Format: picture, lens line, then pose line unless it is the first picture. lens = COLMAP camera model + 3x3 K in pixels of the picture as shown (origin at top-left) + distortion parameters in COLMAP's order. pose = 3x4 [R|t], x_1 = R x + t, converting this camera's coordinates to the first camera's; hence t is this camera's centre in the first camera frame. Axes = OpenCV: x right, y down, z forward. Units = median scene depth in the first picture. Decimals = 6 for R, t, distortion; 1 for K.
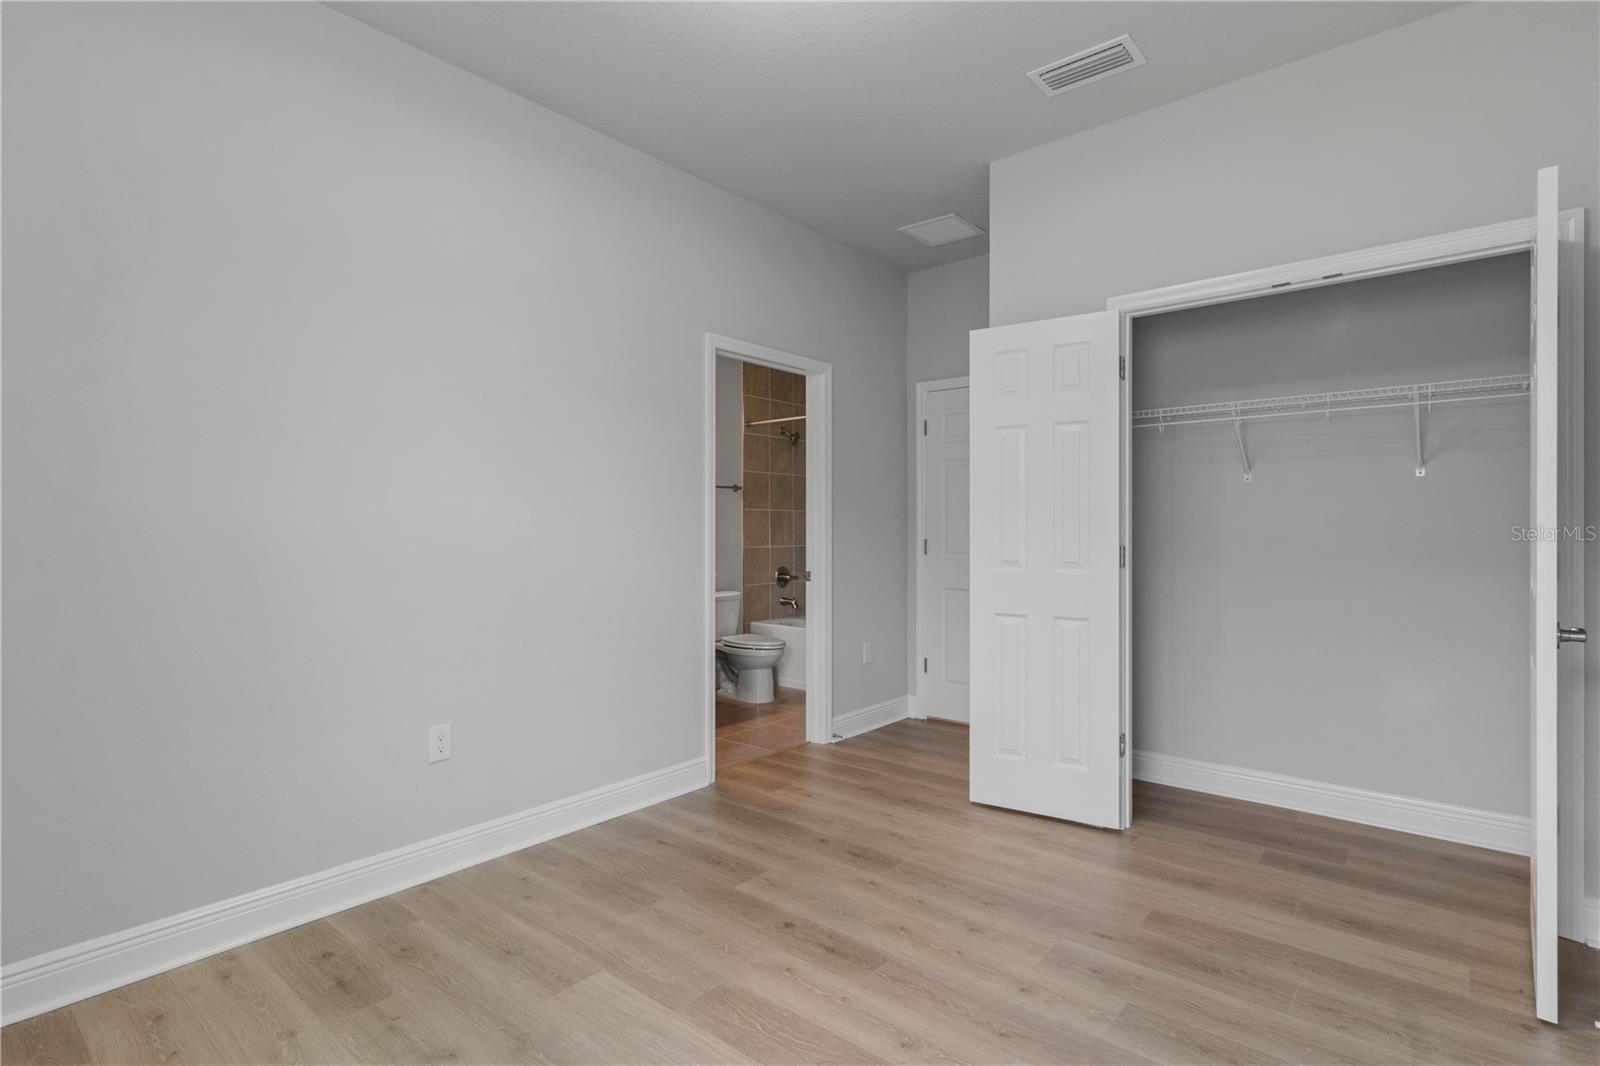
lens RADIAL K [[757.8, 0, 802.1], [0, 757.8, 533.0], [0, 0, 1]] dist [0.001446, 0.000602]
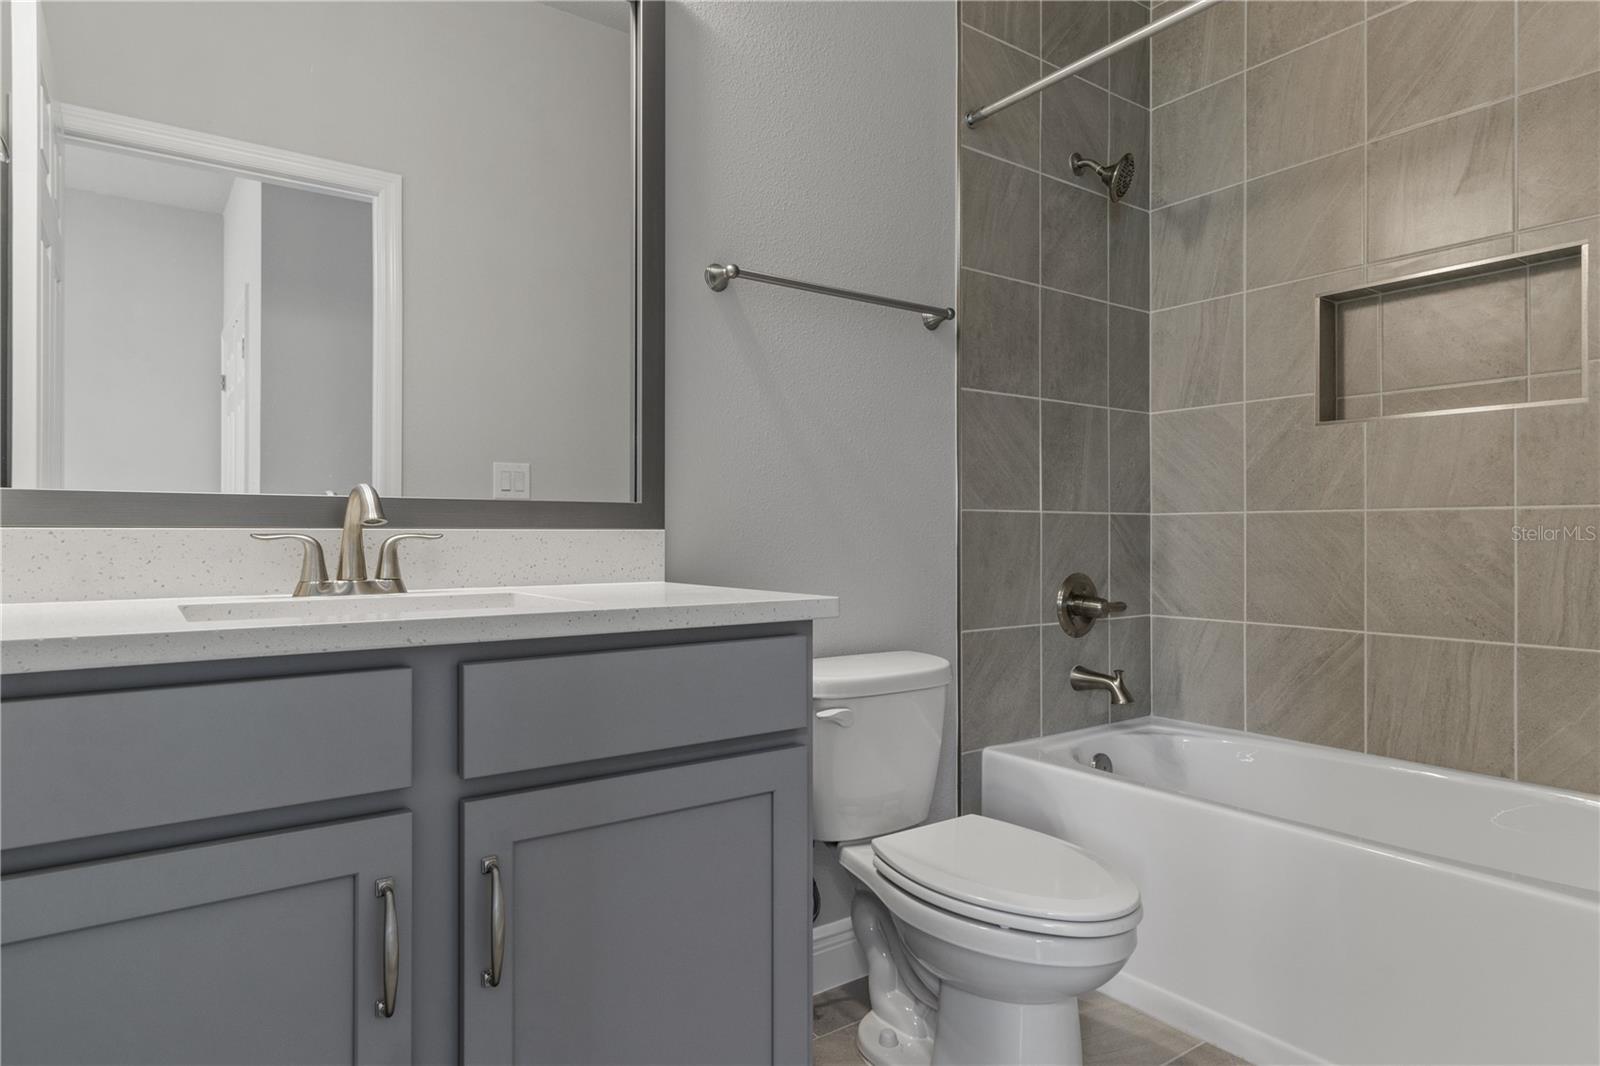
lens RADIAL K [[912.6, 0, 797.0], [0, 912.6, 522.4], [0, 0, 1]] dist [0.007332, 0.000484]
pose [[0.969156, 0.002867, -0.246431, -0.047485], [-0.003768, 0.999988, -0.003184, 0.024454], [0.246419, 0.004015, 0.969155, 0.597239]]
